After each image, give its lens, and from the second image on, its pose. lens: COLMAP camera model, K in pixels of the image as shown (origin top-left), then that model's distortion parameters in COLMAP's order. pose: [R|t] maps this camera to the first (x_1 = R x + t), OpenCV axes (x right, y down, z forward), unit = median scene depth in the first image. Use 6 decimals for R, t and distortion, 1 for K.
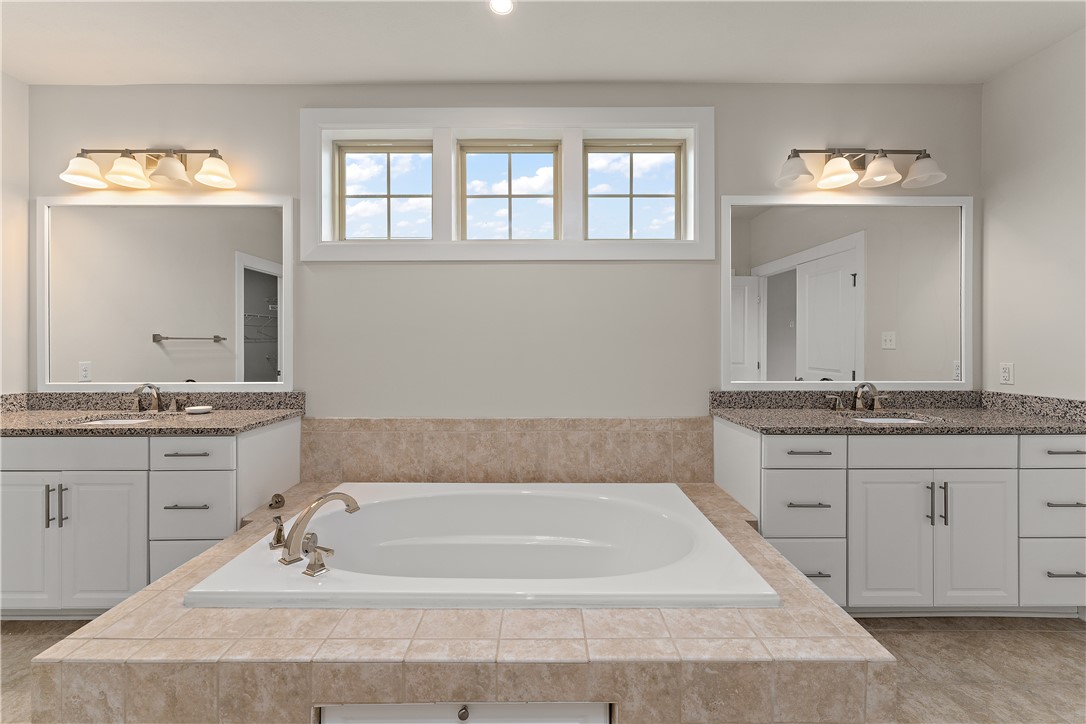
lens RADIAL K [[443.2, 0, 542.1], [0, 443.2, 344.1], [0, 0, 1]] dist [0.002313, 0.000313]
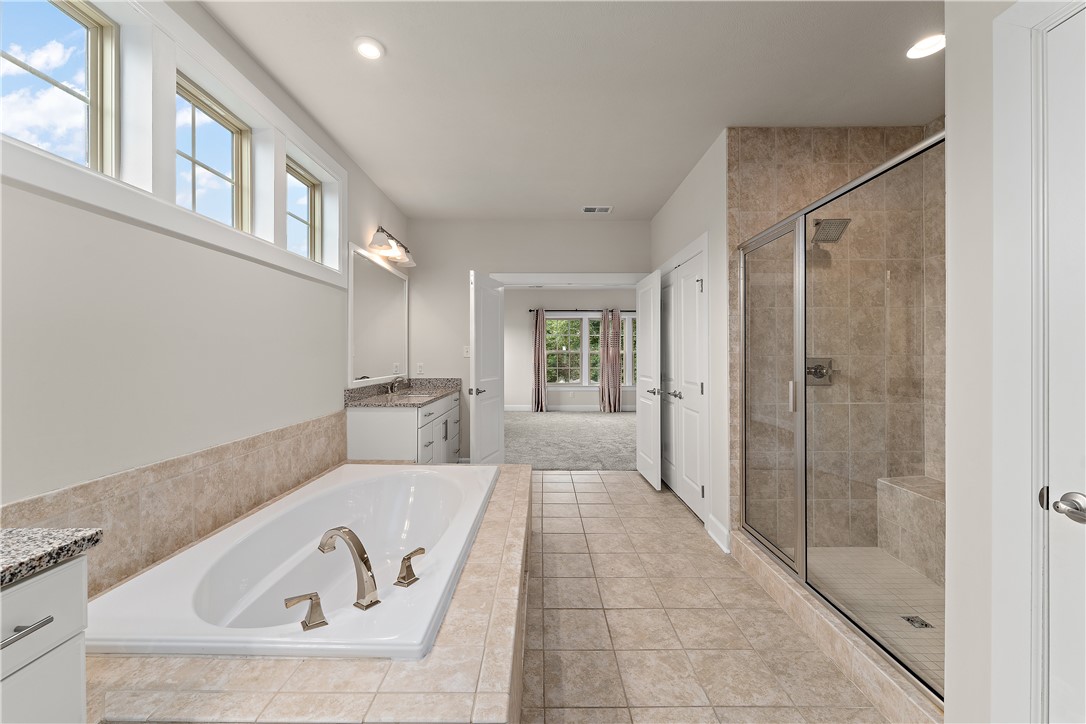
lens RADIAL K [[434.9, 0, 543.0], [0, 434.9, 362.0], [0, 0, 1]] dist [0.002250, 0.000116]
pose [[-0.001420, -0.015110, 0.999885, -0.891587], [-0.000492, 0.999886, 0.015109, 0.005315], [-0.999999, -0.000470, -0.001427, 0.421999]]
